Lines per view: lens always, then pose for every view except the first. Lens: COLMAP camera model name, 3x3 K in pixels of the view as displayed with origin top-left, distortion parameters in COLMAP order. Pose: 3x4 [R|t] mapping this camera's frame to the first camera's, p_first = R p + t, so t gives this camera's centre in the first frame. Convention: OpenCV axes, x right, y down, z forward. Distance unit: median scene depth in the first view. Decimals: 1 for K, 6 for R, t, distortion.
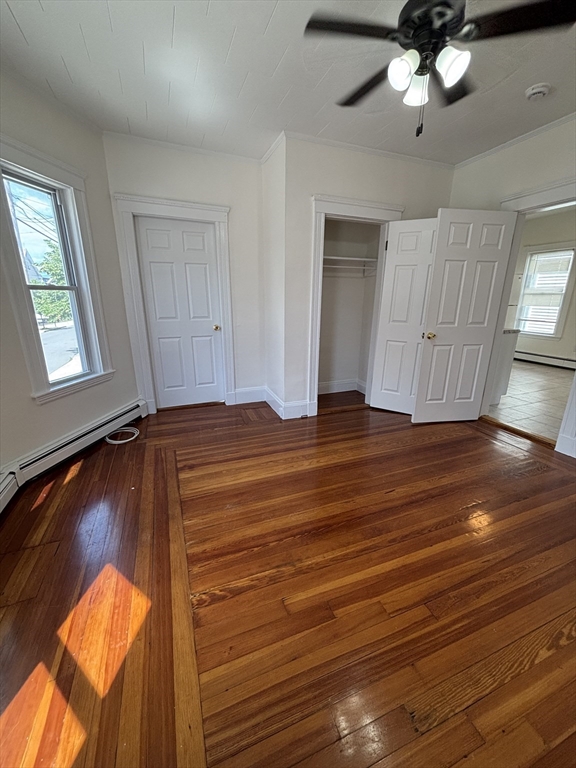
lens RADIAL K [[309.4, 0, 288.9], [0, 309.4, 383.1], [0, 0, 1]] dist [-0.000352, 0.000221]
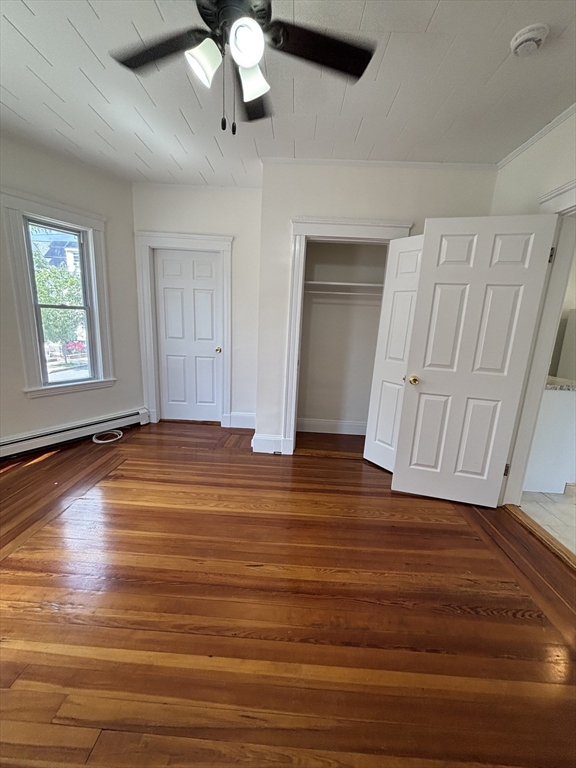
lens RADIAL K [[309.4, 0, 288.9], [0, 309.4, 383.1], [0, 0, 1]] dist [-0.000352, 0.000221]
pose [[0.915685, 0.115440, -0.384959, 0.457324], [-0.148561, 0.987240, -0.057325, -0.054246], [0.373430, 0.109682, 0.921152, 0.176148]]
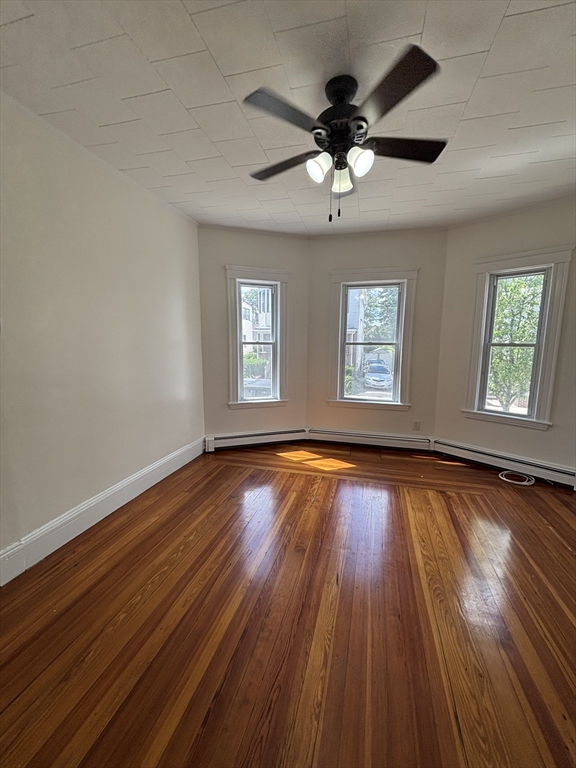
lens RADIAL K [[309.4, 0, 288.9], [0, 309.4, 383.1], [0, 0, 1]] dist [-0.000352, 0.000221]
pose [[-0.592508, 0.099055, -0.799452, 0.713118], [-0.231507, 0.929609, 0.286761, -0.248038], [0.771582, 0.354986, -0.527869, 0.802339]]
